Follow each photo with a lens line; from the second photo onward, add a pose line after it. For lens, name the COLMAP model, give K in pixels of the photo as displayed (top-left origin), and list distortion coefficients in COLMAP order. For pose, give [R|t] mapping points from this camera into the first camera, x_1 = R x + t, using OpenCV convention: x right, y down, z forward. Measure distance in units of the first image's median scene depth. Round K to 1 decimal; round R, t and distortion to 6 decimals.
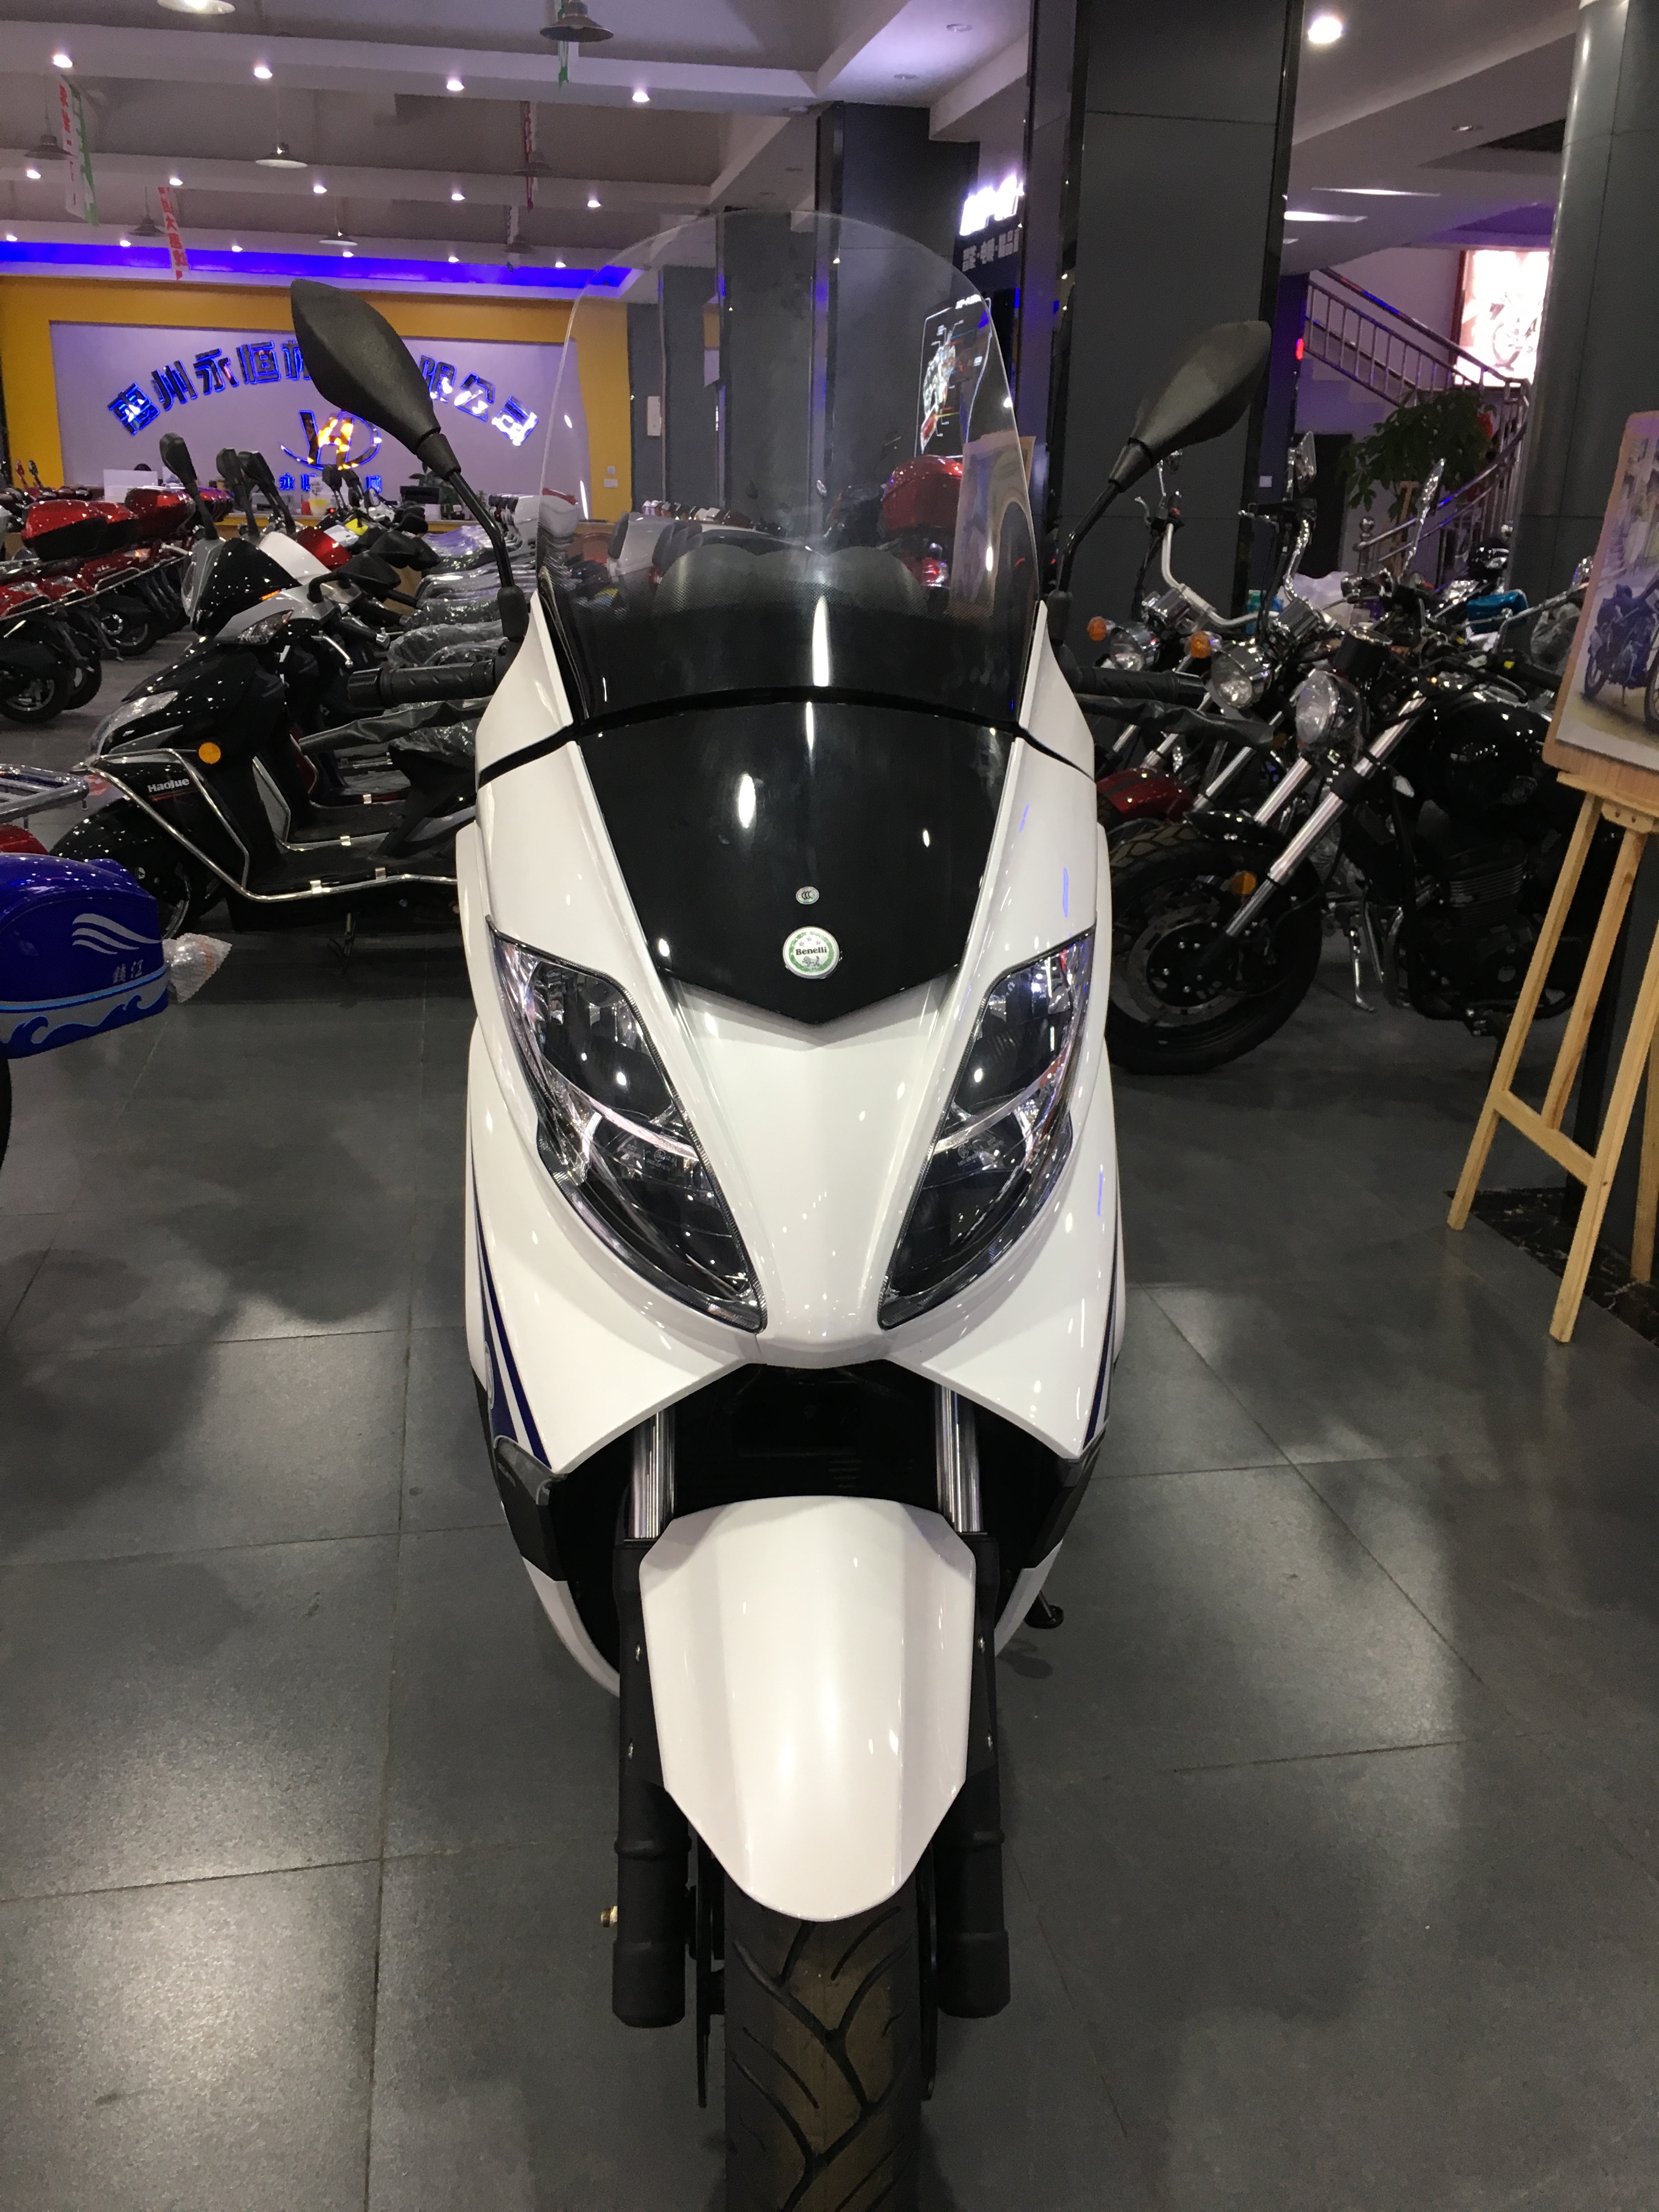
lens RADIAL K [[1842.3, 0, 817.5], [0, 1842.3, 1146.2], [0, 0, 1]] dist [0.136399, -0.230090]
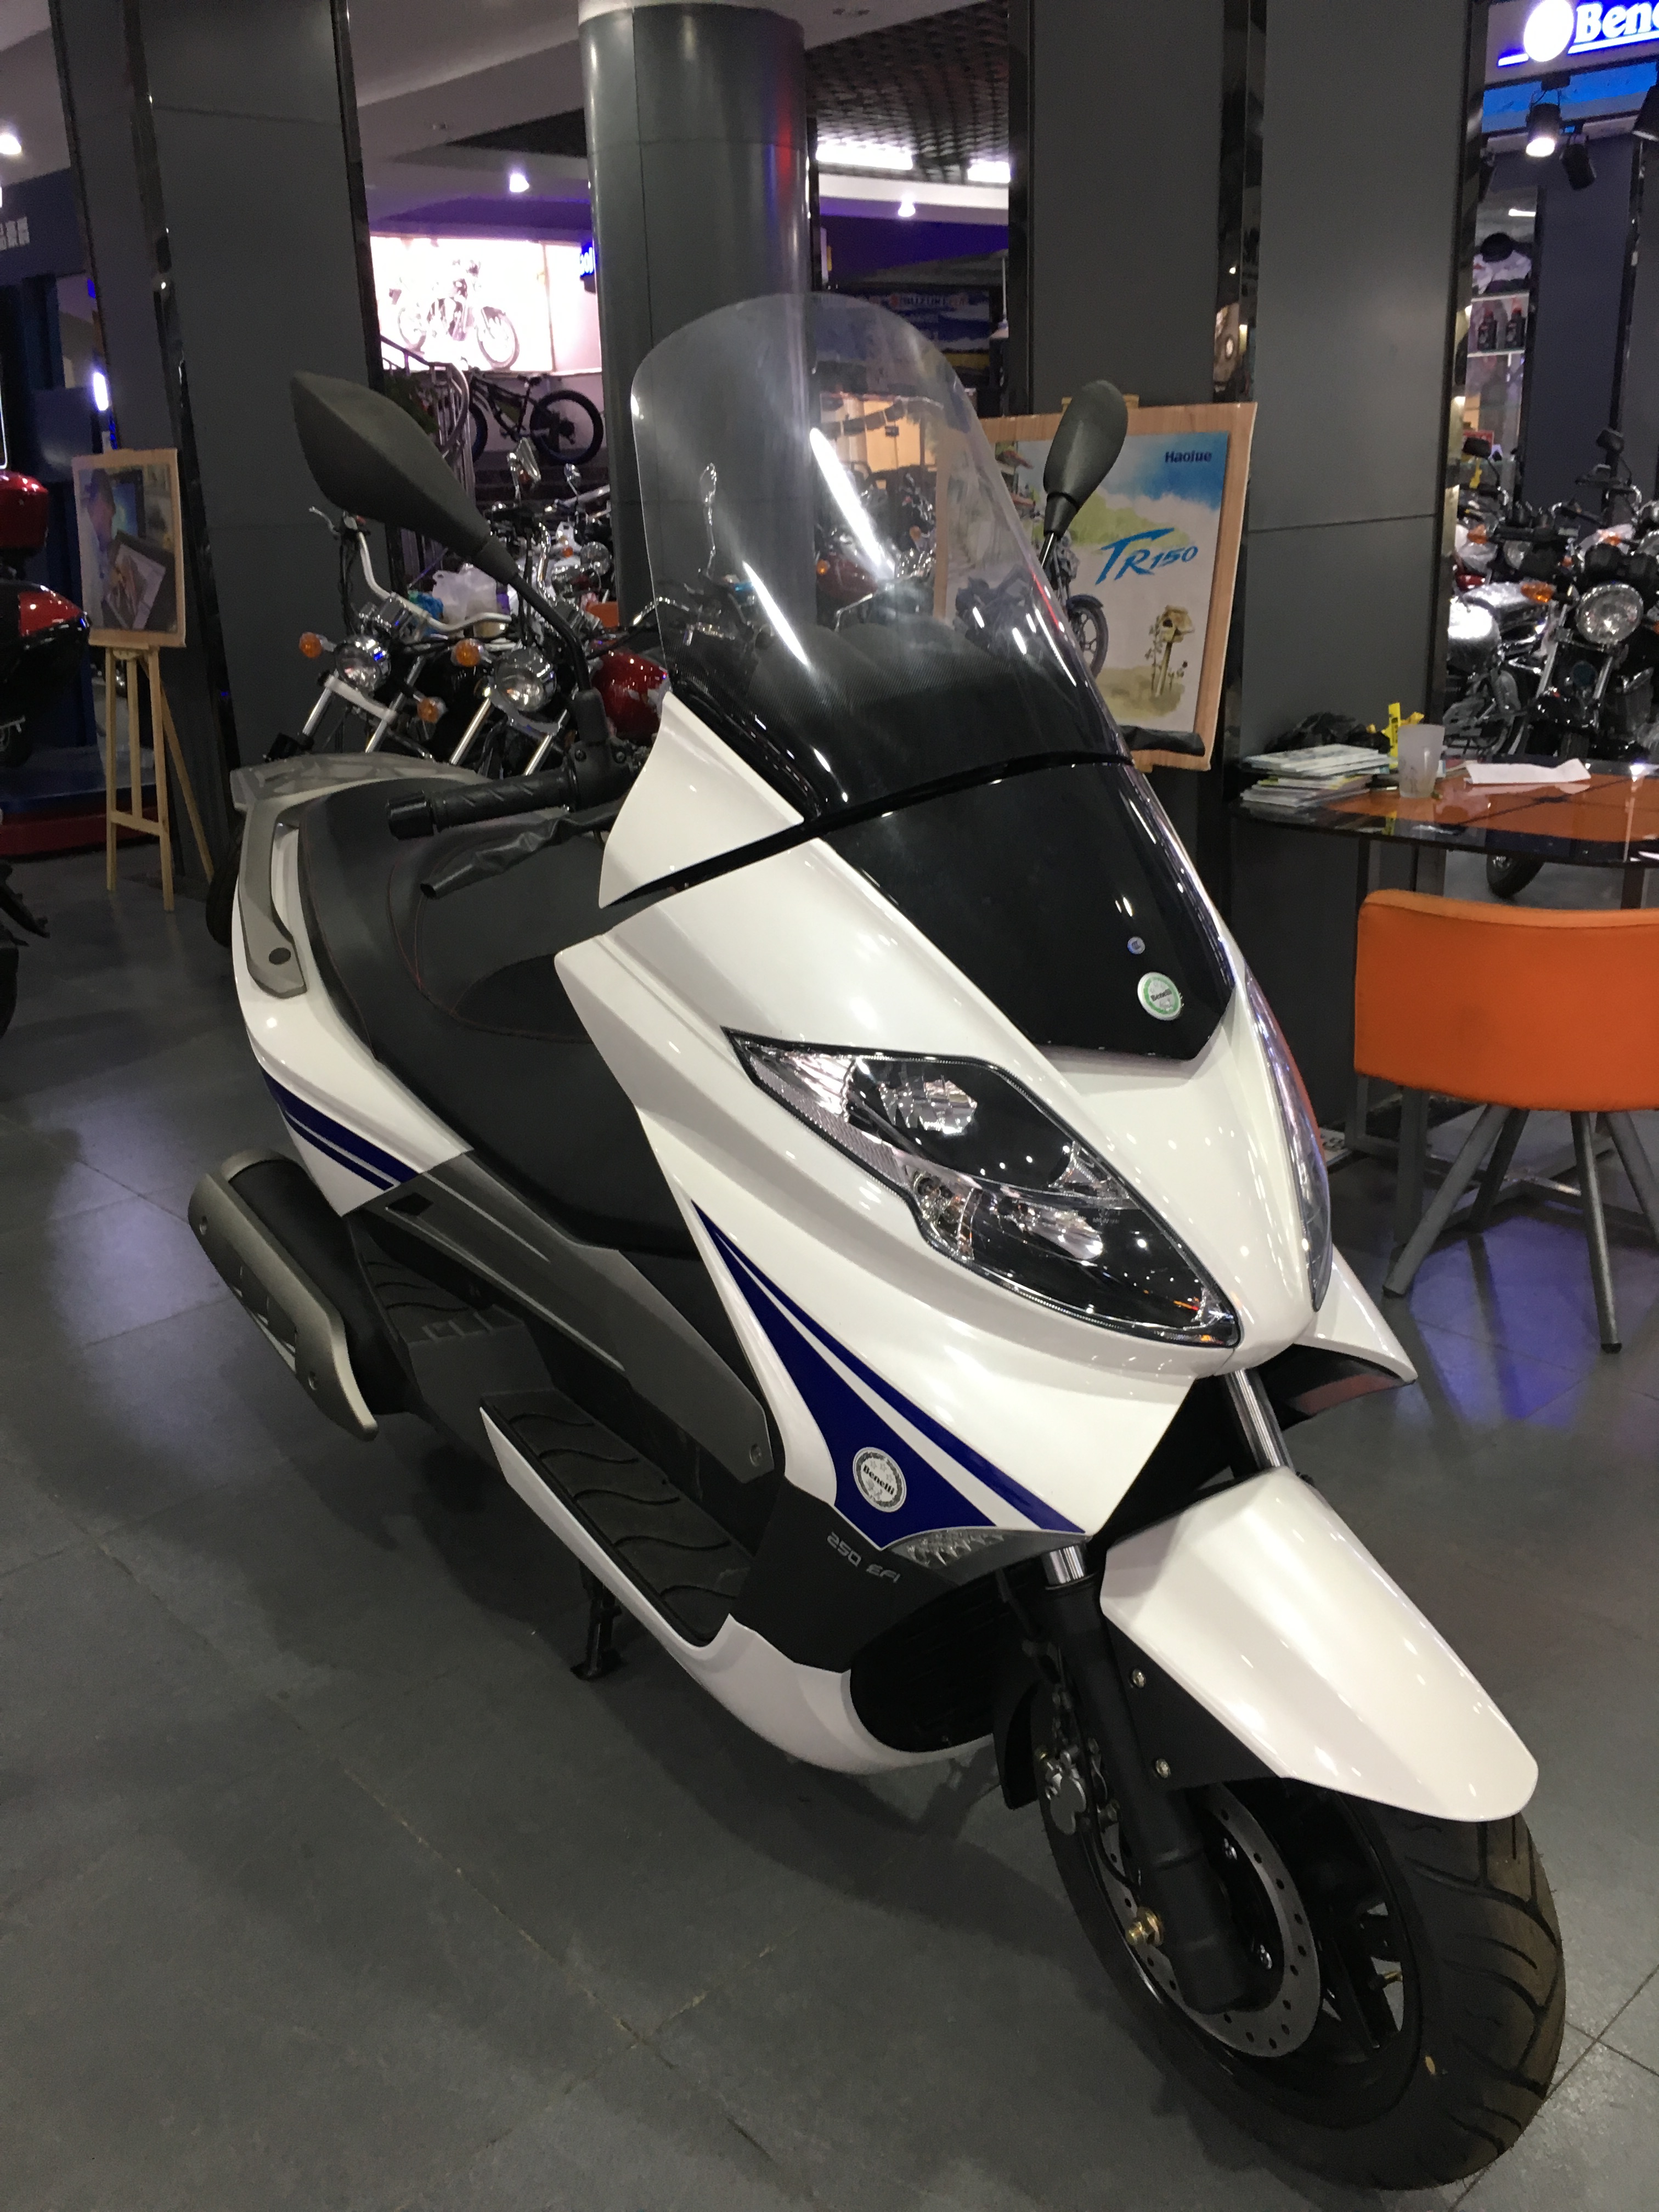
lens RADIAL K [[1924.4, 0, 829.5], [0, 1924.4, 1106.0], [0, 0, 1]] dist [0.002262, -0.002168]
pose [[0.859724, -0.201926, 0.469149, -0.087919], [0.210843, 0.976925, 0.034105, -0.015085], [-0.465210, 0.069595, 0.882460, 0.011788]]
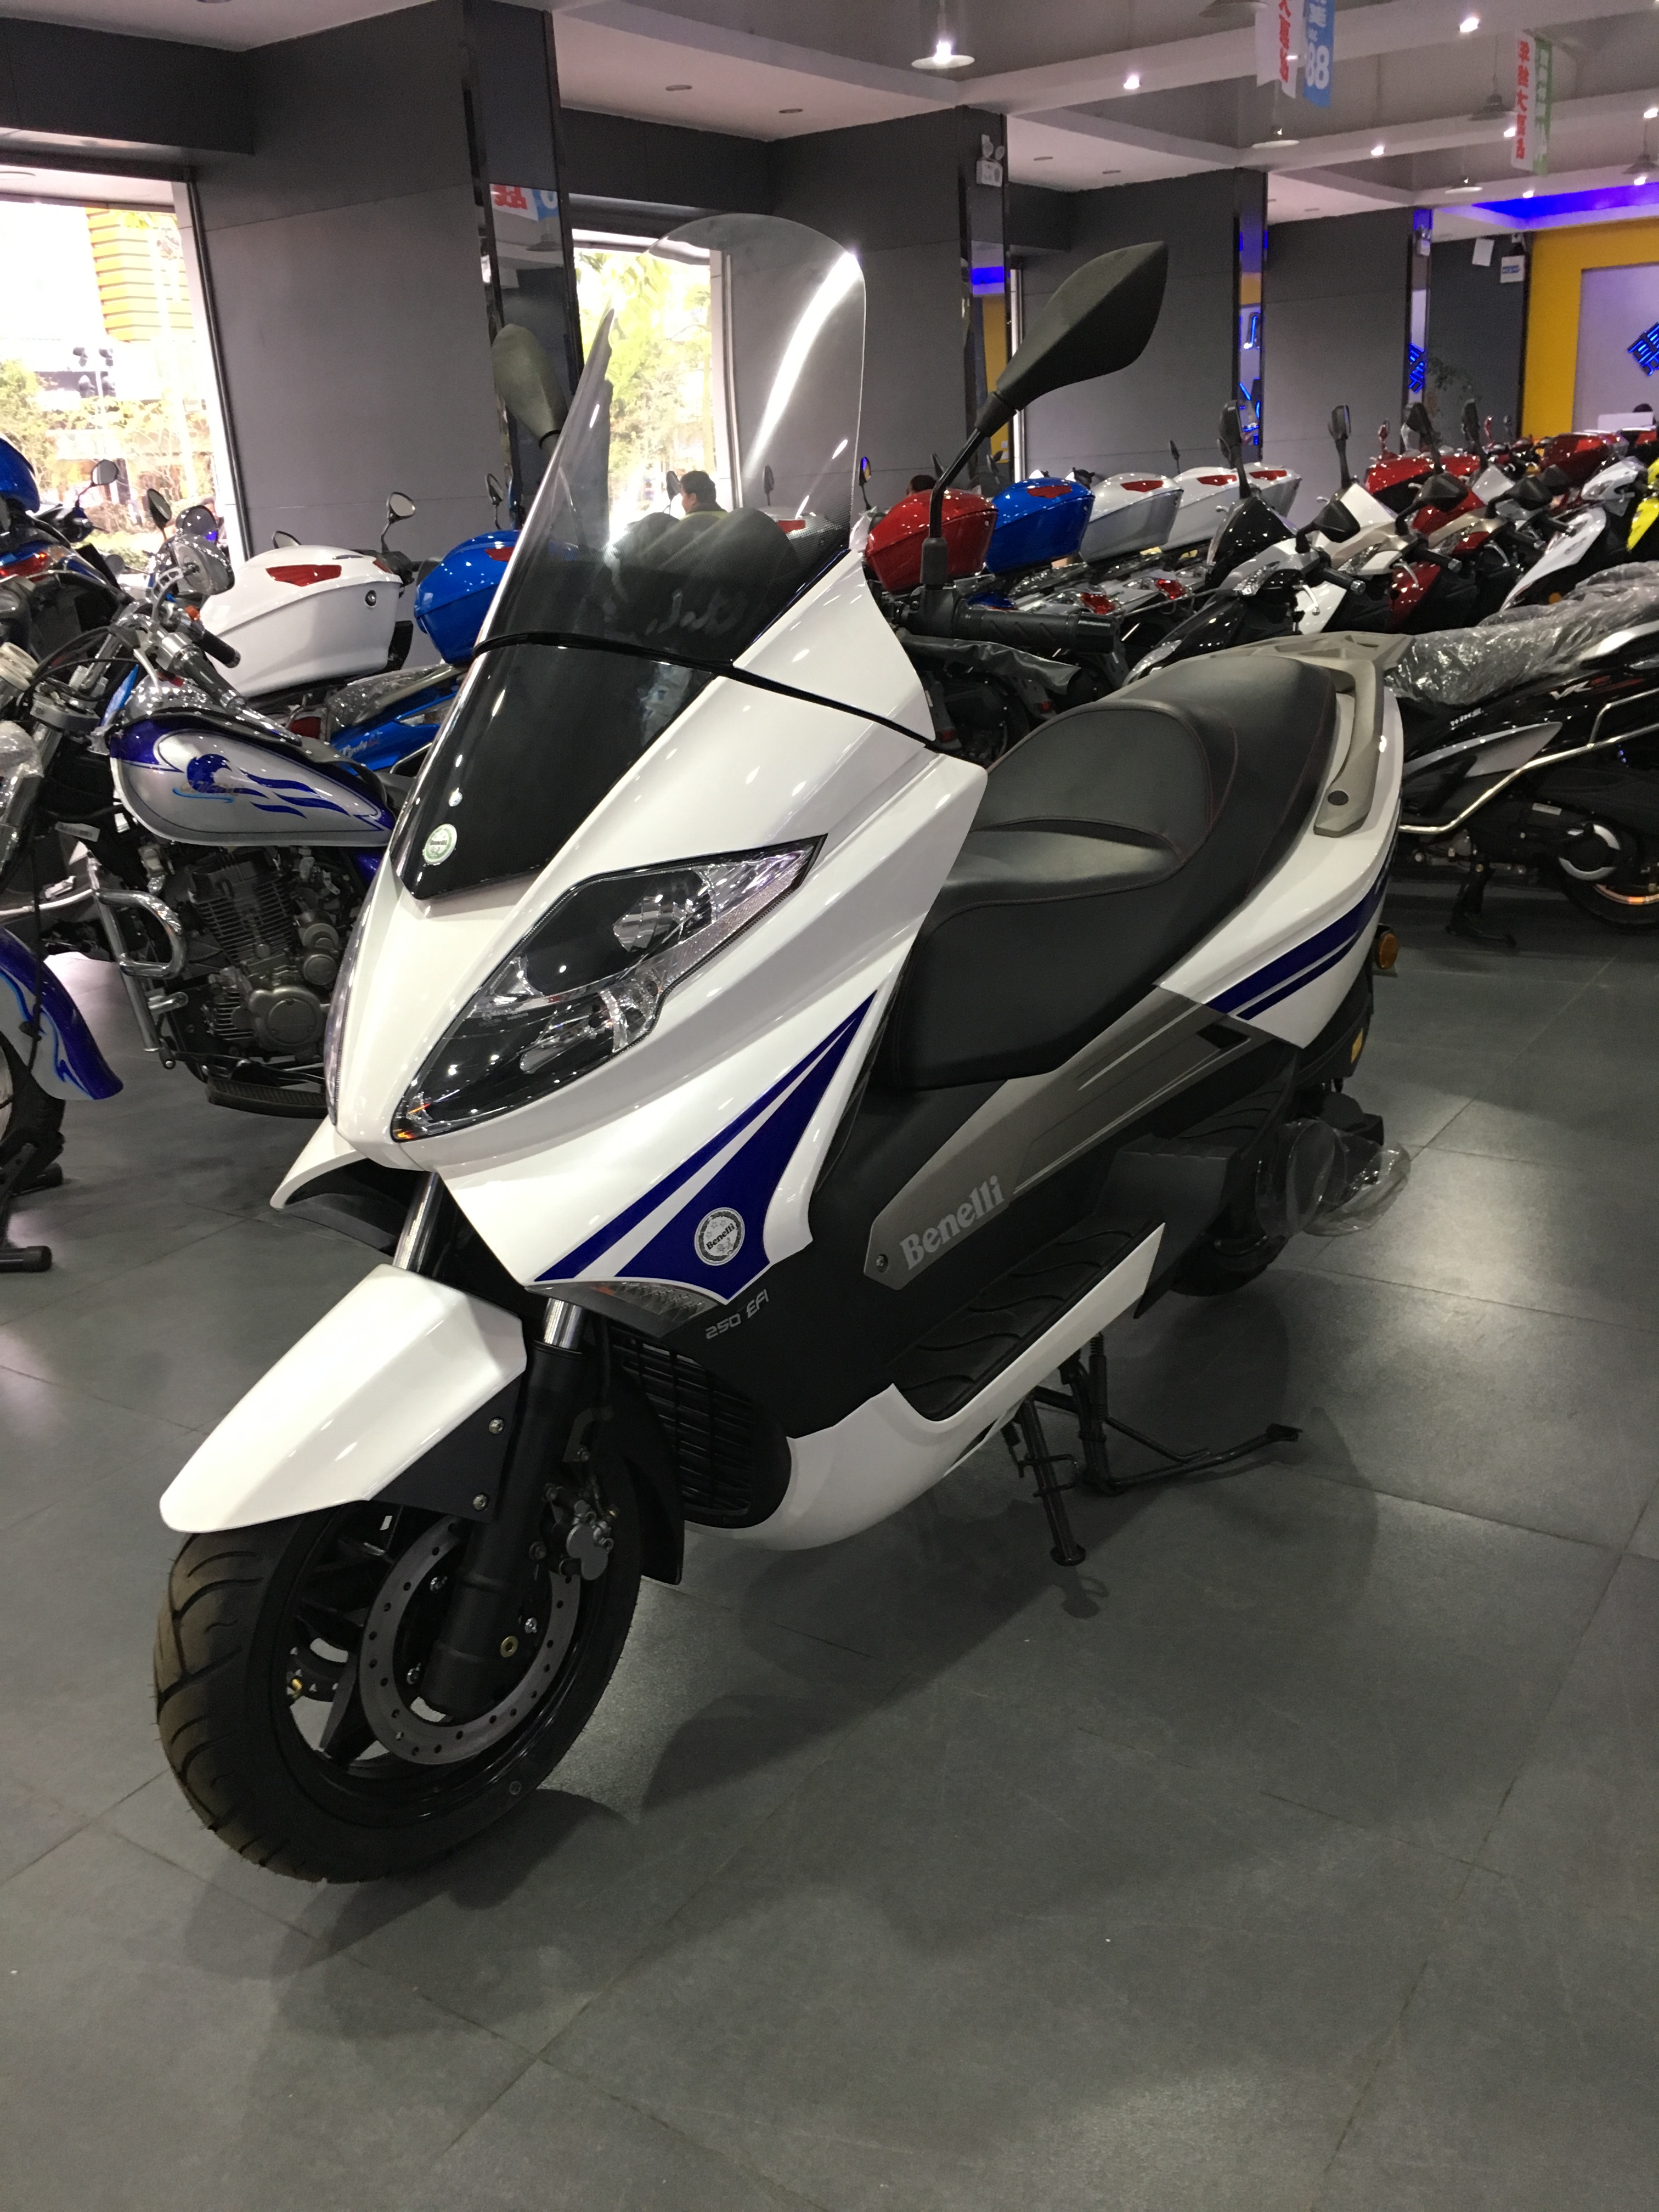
lens RADIAL K [[1907.3, 0, 831.0], [0, 1907.3, 1040.6], [0, 0, 1]] dist [0.000746, -0.009438]
pose [[0.715800, 0.137088, -0.684717, 0.124901], [-0.154936, 0.987279, 0.035696, -0.006638], [0.680901, 0.080536, 0.727934, 0.027276]]
